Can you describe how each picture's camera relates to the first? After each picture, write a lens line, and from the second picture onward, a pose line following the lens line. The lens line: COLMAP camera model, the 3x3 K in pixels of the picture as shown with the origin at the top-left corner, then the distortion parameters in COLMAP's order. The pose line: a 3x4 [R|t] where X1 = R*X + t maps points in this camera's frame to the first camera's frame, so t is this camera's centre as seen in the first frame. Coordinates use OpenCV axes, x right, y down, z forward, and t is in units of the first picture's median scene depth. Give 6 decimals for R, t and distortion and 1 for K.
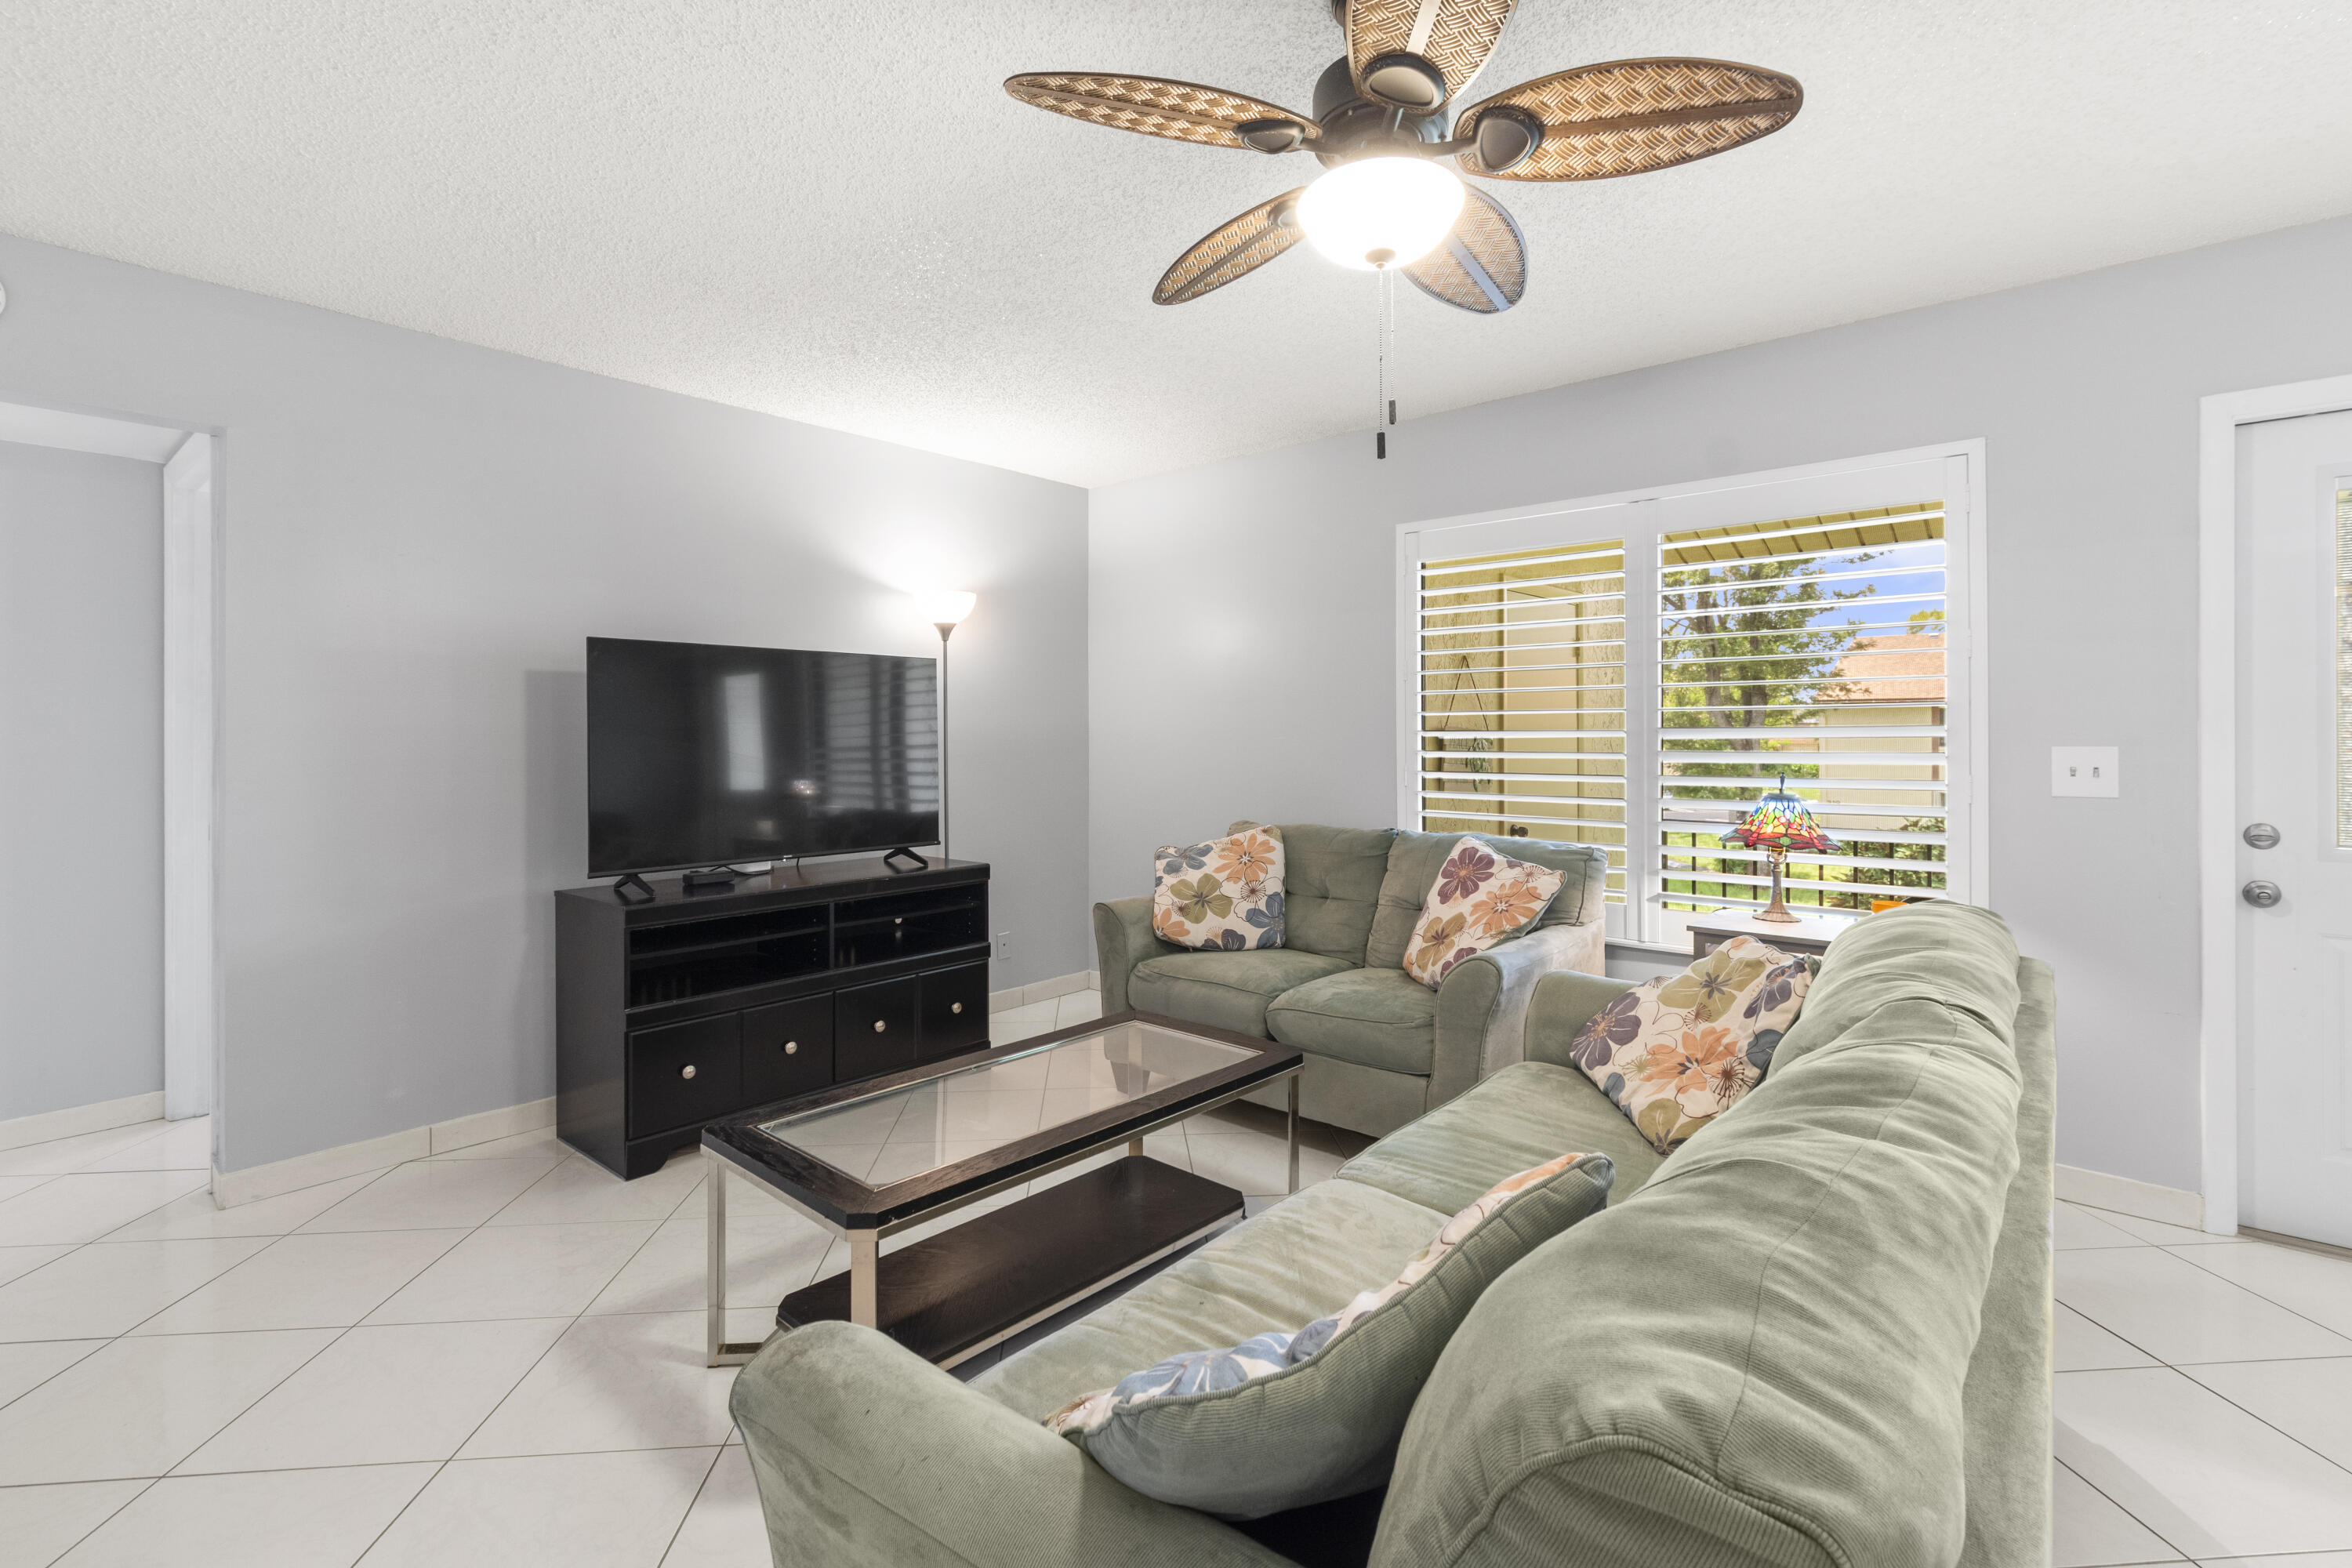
lens RADIAL K [[1054.7, 0, 1187.3], [0, 1054.7, 735.9], [0, 0, 1]] dist [0.000268, 0.000087]
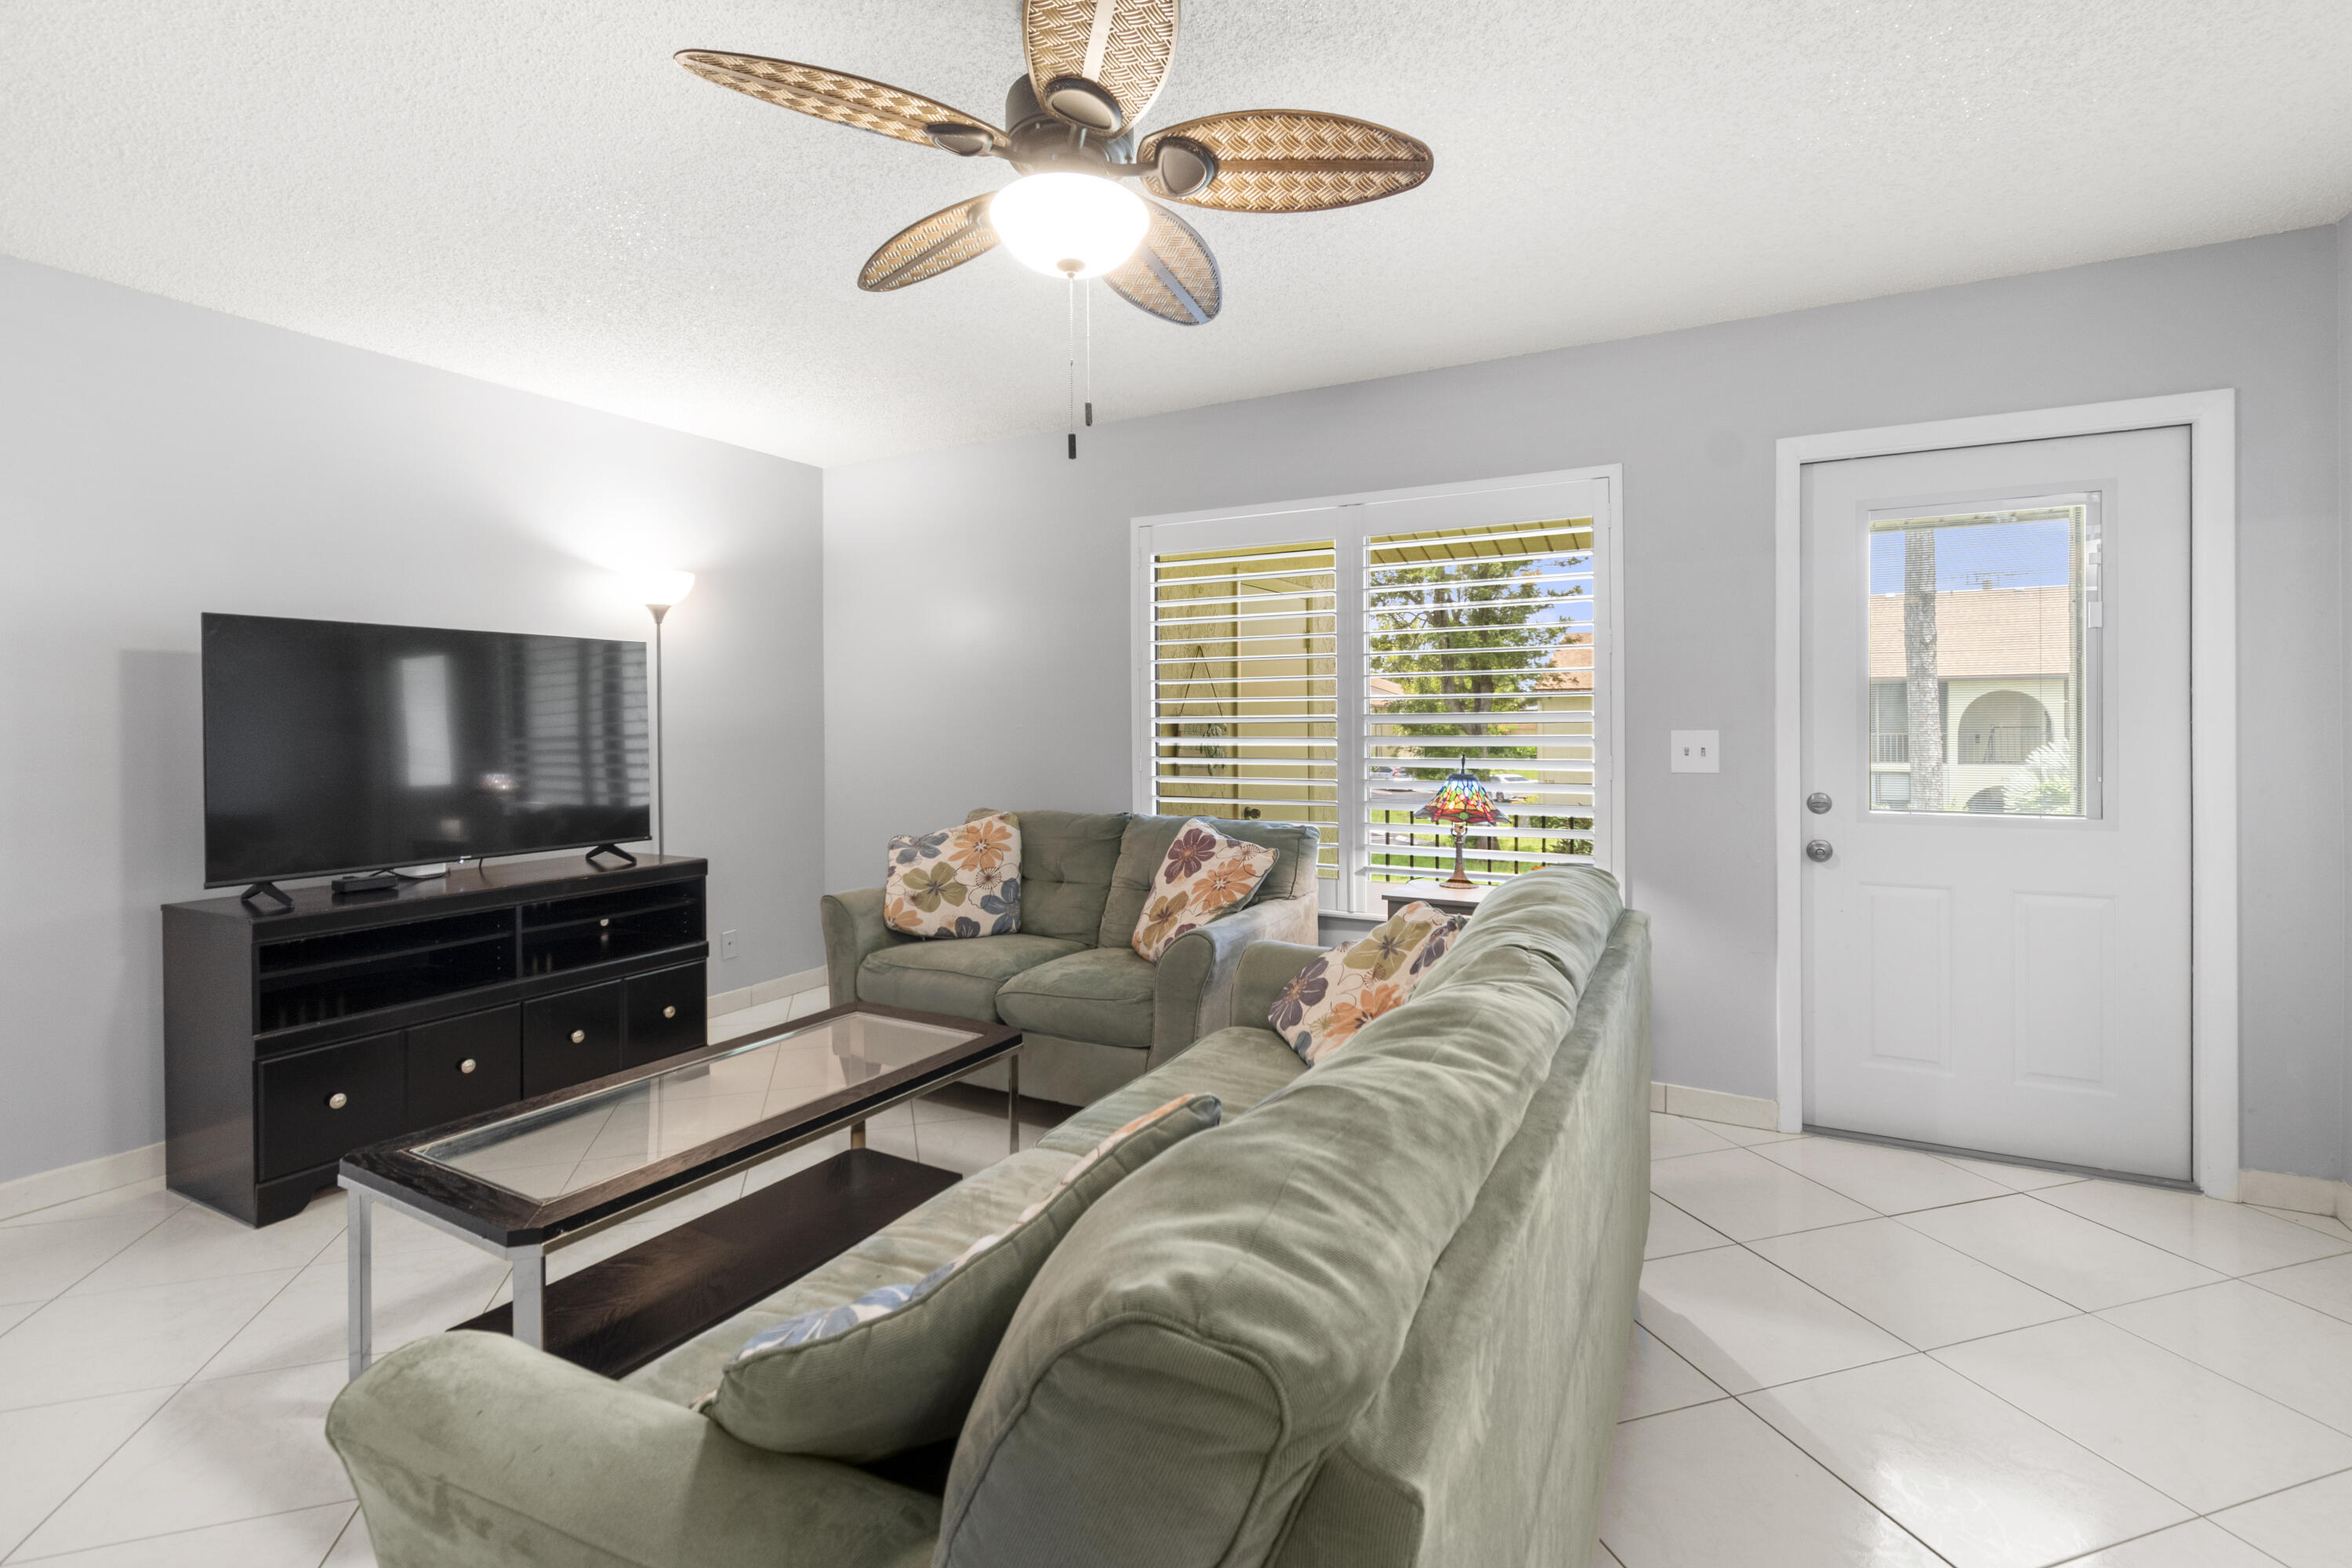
lens RADIAL K [[1057.1, 0, 1185.2], [0, 1057.1, 726.6], [0, 0, 1]] dist [0.001128, -0.001185]
pose [[0.976699, -0.003951, 0.214578, 0.051707], [0.003219, 0.999988, 0.003760, -0.000104], [-0.214590, -0.002982, 0.976700, -0.040406]]
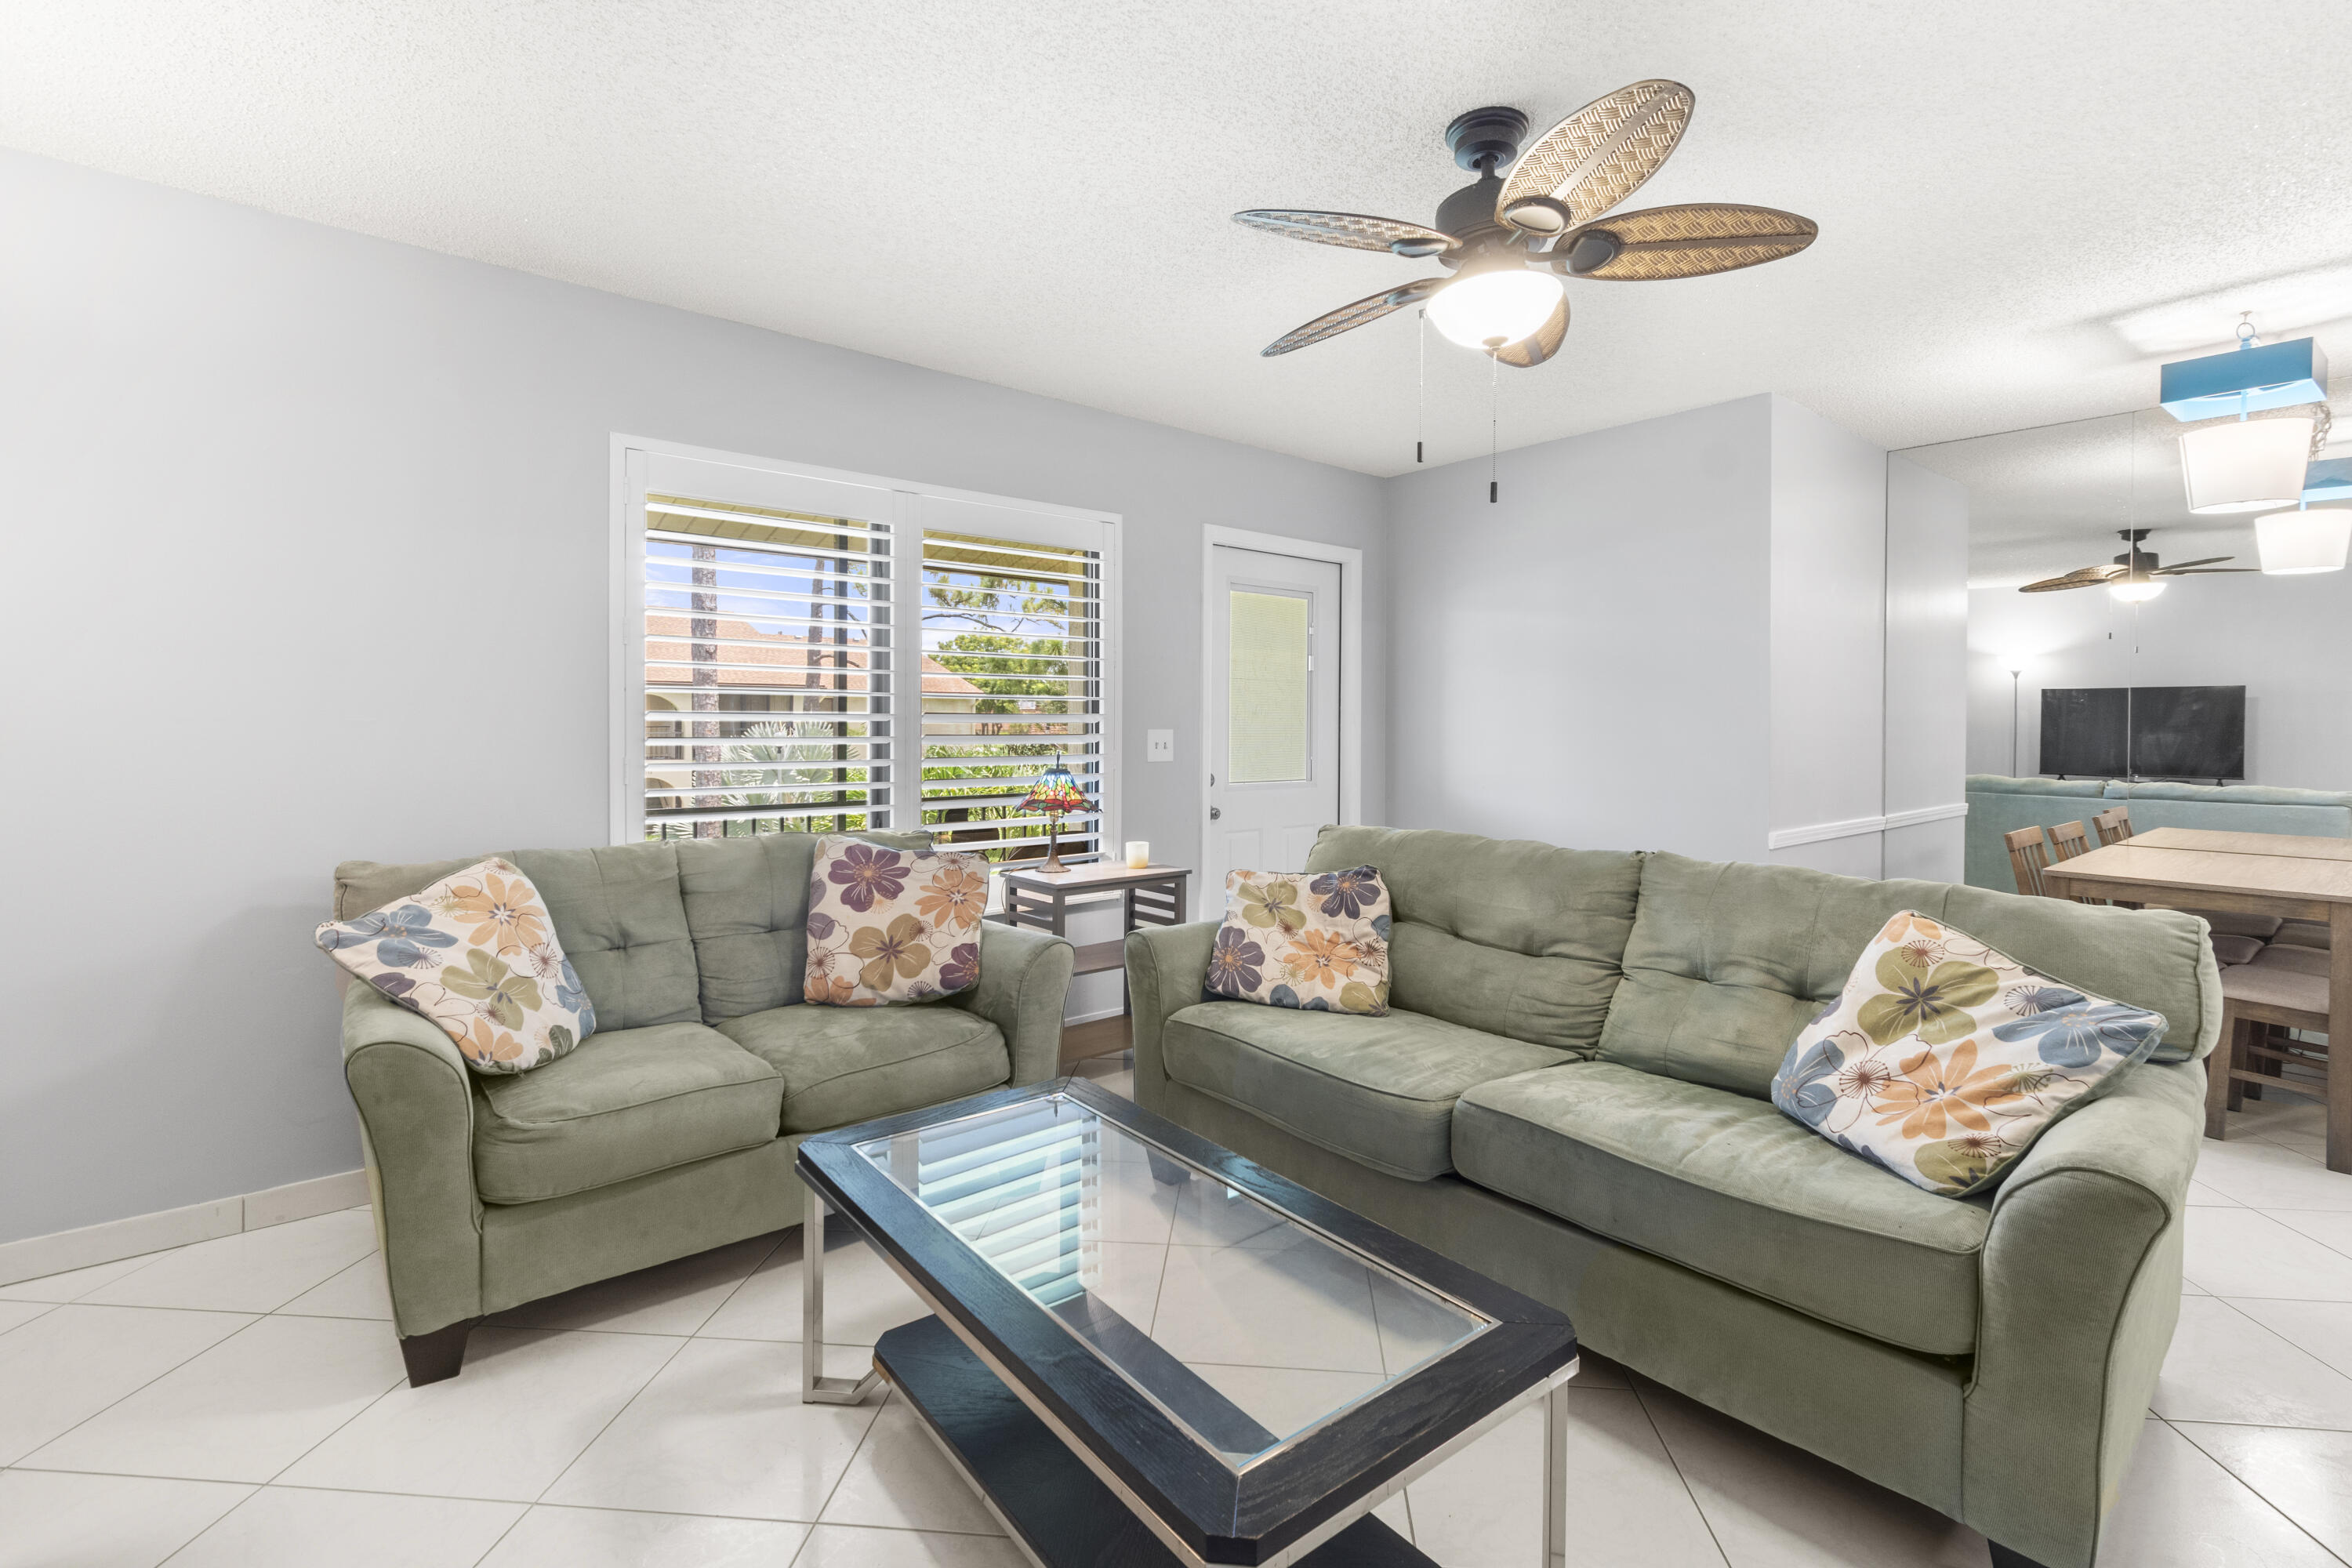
lens RADIAL K [[1057.1, 0, 1185.2], [0, 1057.1, 726.6], [0, 0, 1]] dist [0.001128, -0.001185]
pose [[0.171993, -0.001792, 0.985096, -0.867384], [-0.007124, 0.999970, 0.003063, 0.002255], [-0.985072, -0.007545, 0.171975, 0.885776]]
